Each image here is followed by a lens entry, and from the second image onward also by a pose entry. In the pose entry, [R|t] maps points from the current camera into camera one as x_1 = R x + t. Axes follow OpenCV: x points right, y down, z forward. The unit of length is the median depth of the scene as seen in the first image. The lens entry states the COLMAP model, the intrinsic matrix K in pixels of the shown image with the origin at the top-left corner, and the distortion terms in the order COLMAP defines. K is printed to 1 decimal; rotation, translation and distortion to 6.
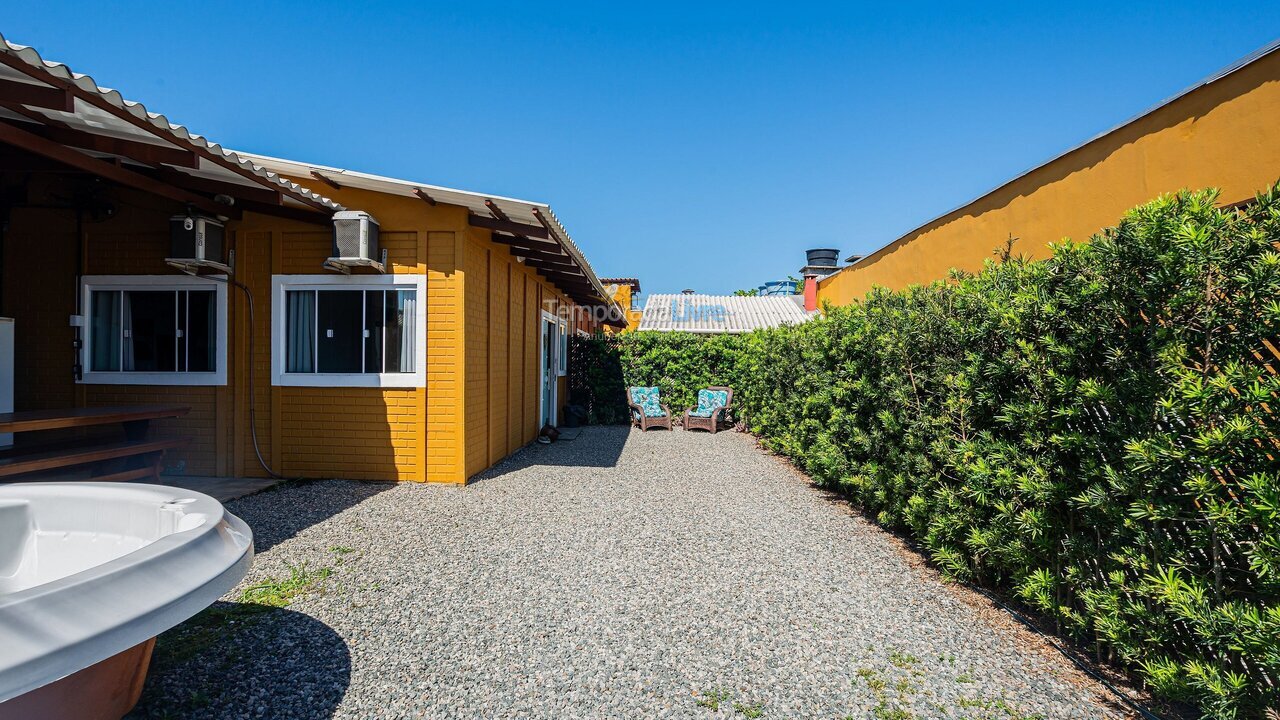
lens RADIAL K [[619.1, 0, 638.0], [0, 619.1, 365.8], [0, 0, 1]] dist [-0.050708, 0.026812]
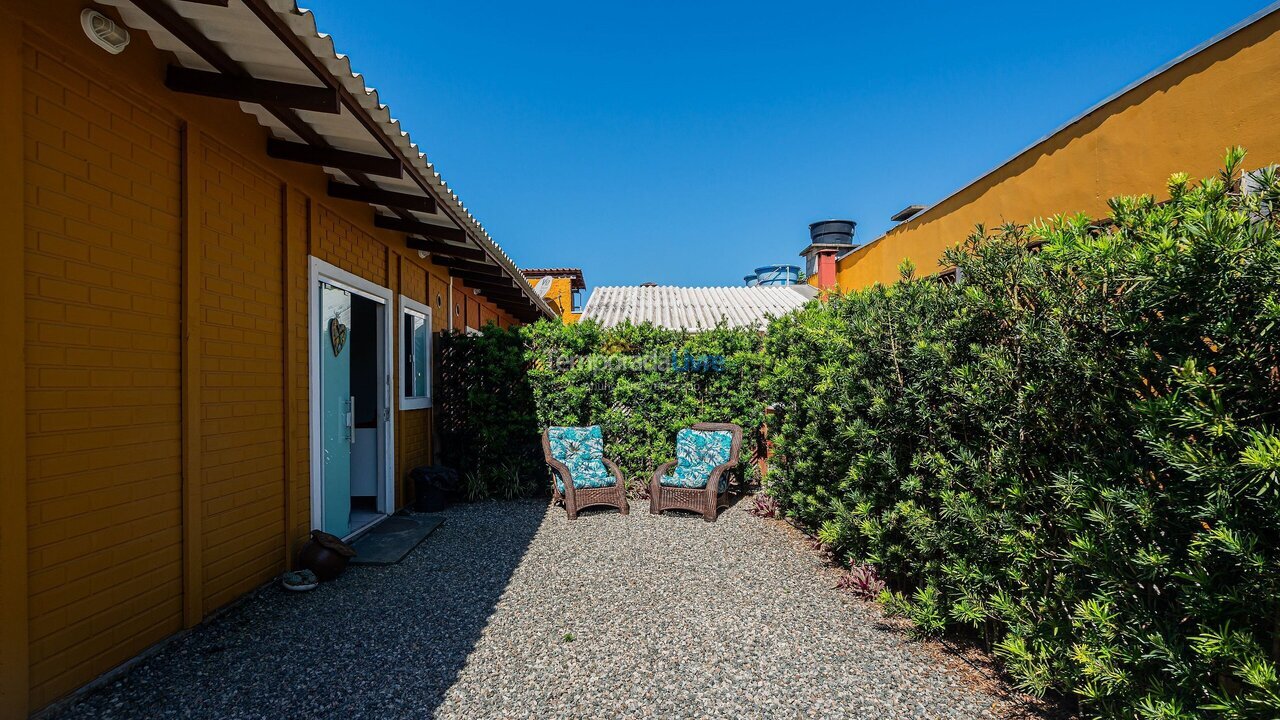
lens RADIAL K [[630.1, 0, 629.2], [0, 630.1, 384.3], [0, 0, 1]] dist [-0.043571, 0.021335]
pose [[0.998463, -0.019750, 0.051784, 0.060106], [0.020030, 0.999787, -0.004899, 0.002910], [-0.051676, 0.005928, 0.998646, 0.921167]]
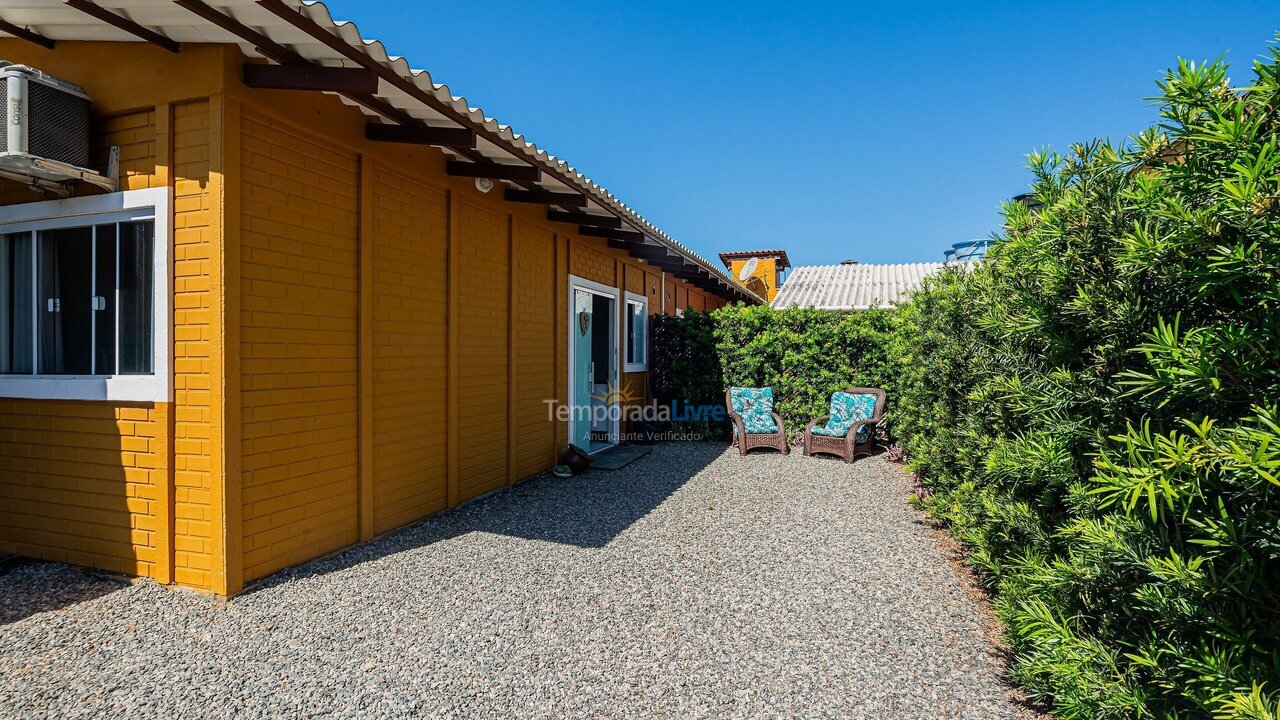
lens RADIAL K [[623.7, 0, 643.5], [0, 623.7, 349.6], [0, 0, 1]] dist [-0.043360, 0.021235]
pose [[0.960002, -0.012031, -0.279736, 0.181550], [0.008384, 0.999864, -0.014229, 0.001161], [0.279869, 0.011314, 0.959972, 0.601242]]
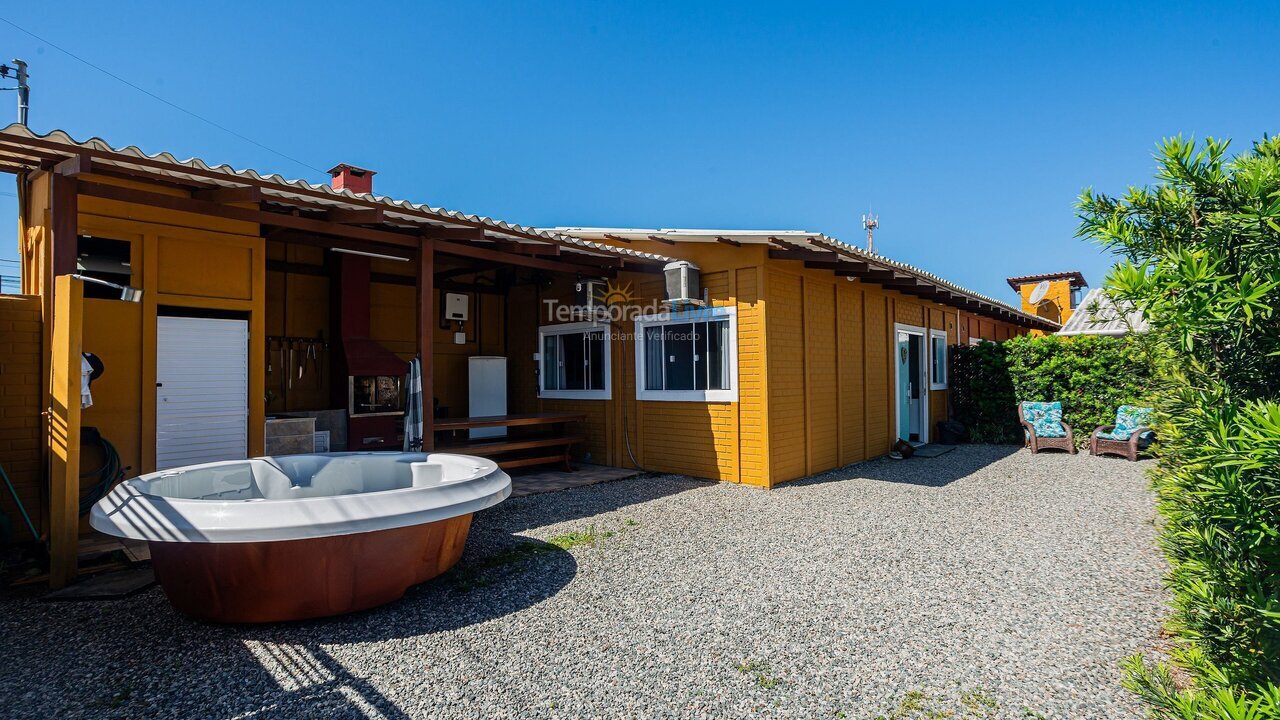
lens RADIAL K [[619.1, 0, 638.0], [0, 619.1, 365.8], [0, 0, 1]] dist [-0.050708, 0.026812]
pose [[0.761103, -0.030147, -0.647930, 0.269039], [0.016451, 0.999495, -0.027180, -0.004680], [0.648422, 0.010028, 0.761215, -0.020186]]
